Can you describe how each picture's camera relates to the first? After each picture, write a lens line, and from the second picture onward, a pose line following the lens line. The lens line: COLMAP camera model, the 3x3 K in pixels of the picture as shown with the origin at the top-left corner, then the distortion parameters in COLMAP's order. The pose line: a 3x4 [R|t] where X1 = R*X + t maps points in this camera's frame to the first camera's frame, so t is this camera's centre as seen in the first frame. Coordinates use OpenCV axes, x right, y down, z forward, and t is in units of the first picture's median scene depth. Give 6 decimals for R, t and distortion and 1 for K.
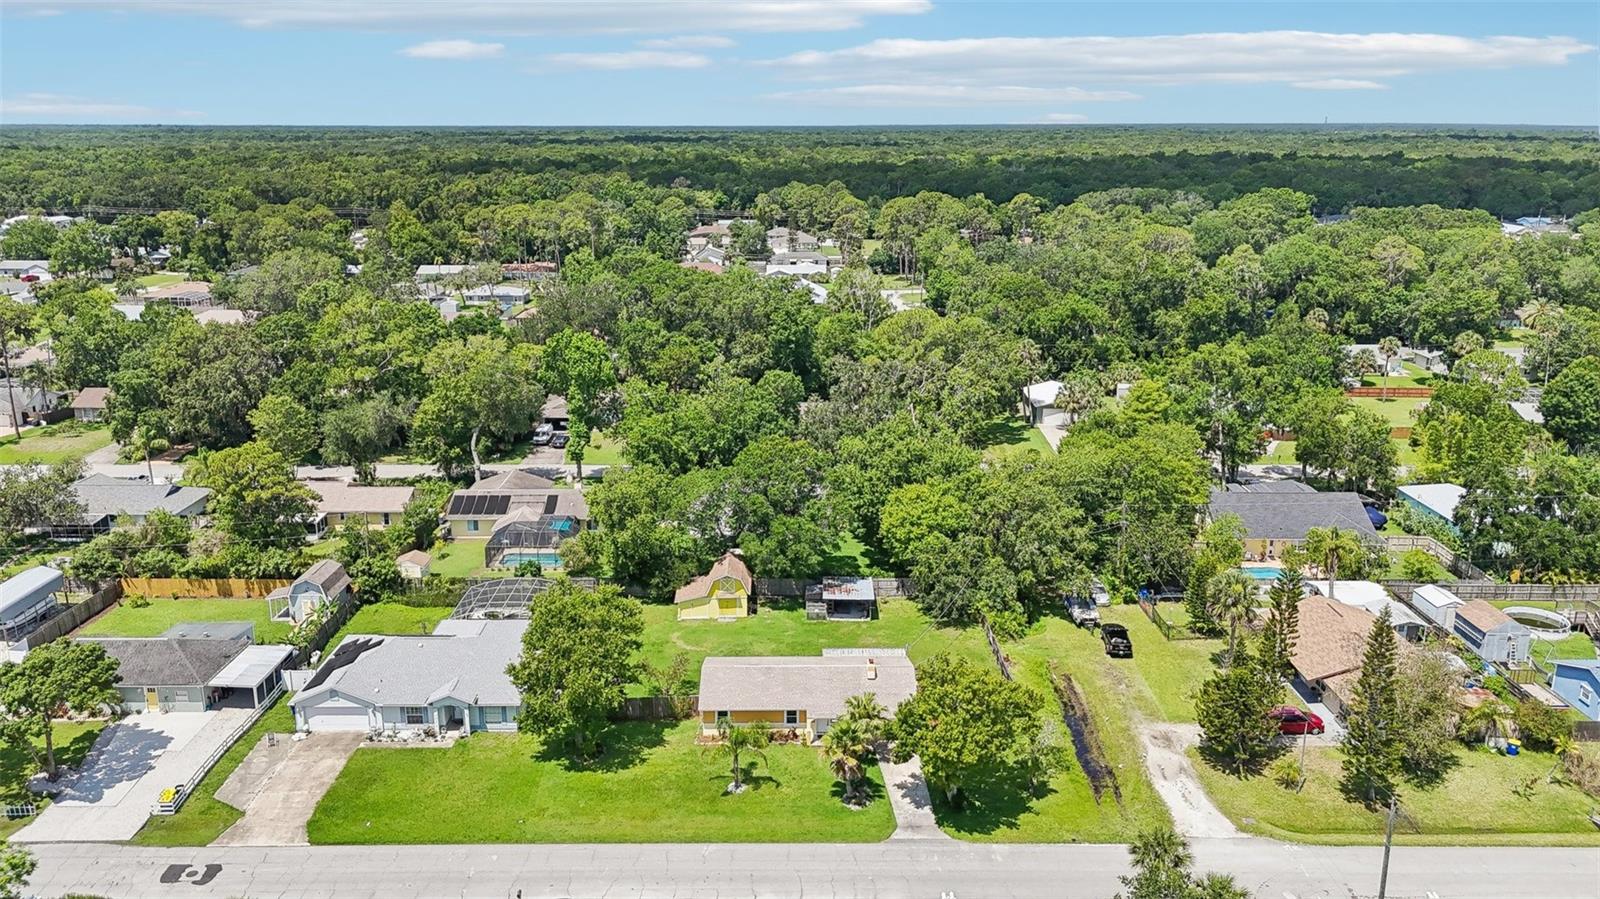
lens RADIAL K [[1200.1, 0, 806.4], [0, 1200.1, 412.2], [0, 0, 1]] dist [0.014674, -0.002763]
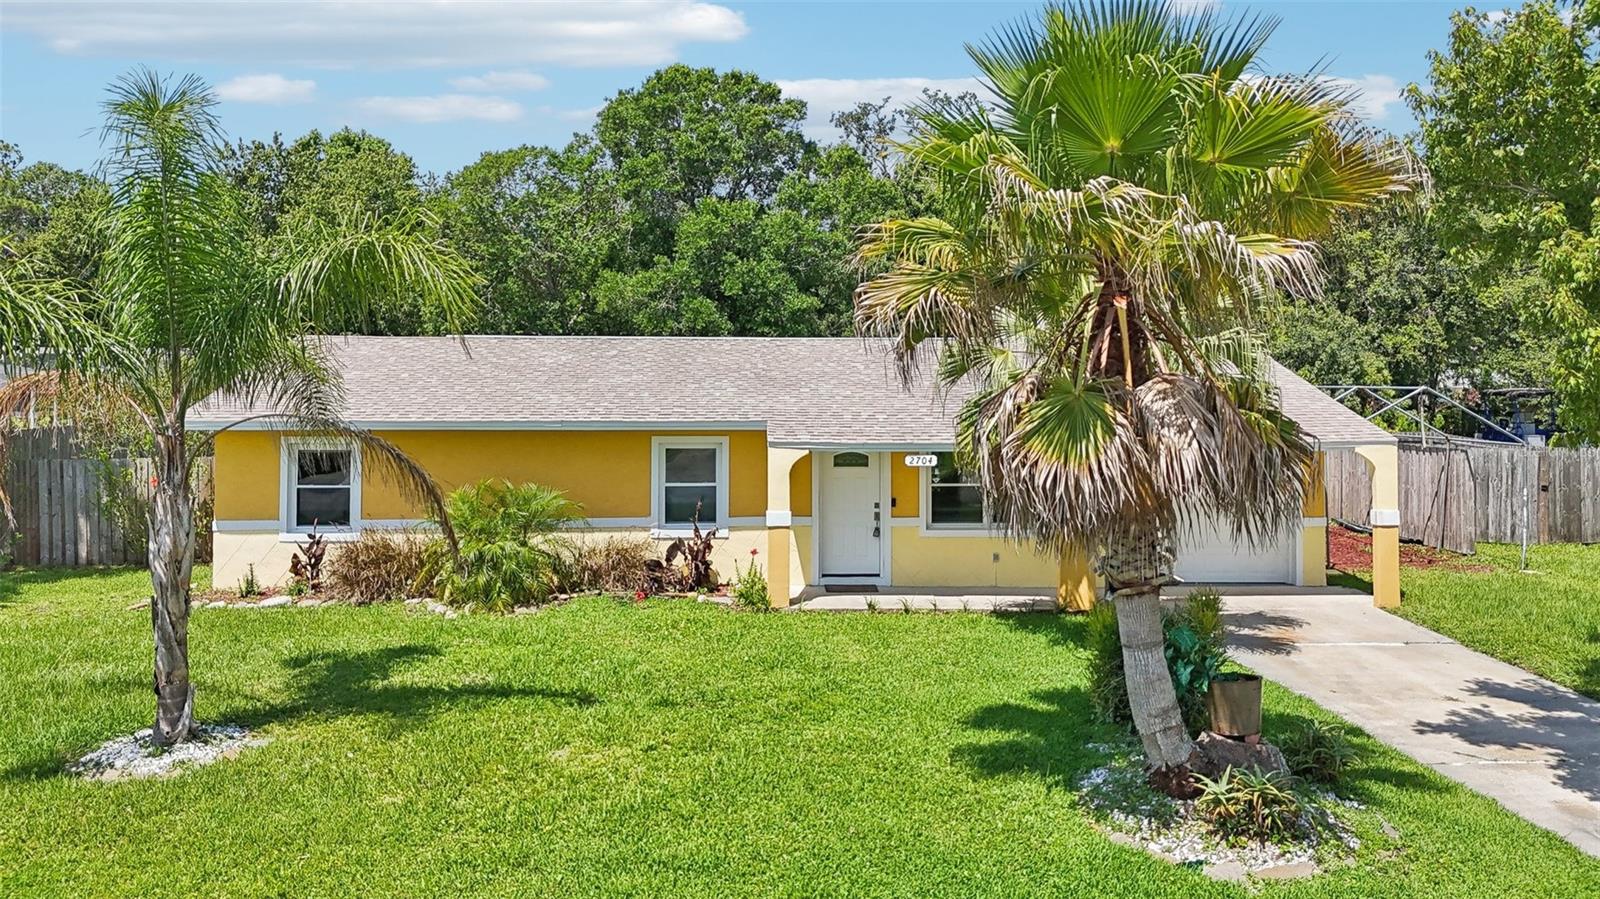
lens RADIAL K [[1200.1, 0, 806.4], [0, 1200.1, 412.2], [0, 0, 1]] dist [0.014674, -0.002763]
pose [[0.999651, -0.004067, 0.026115, 0.001540], [0.009480, 0.977515, -0.210653, 0.285503], [-0.024671, 0.210827, 0.977212, 0.816828]]
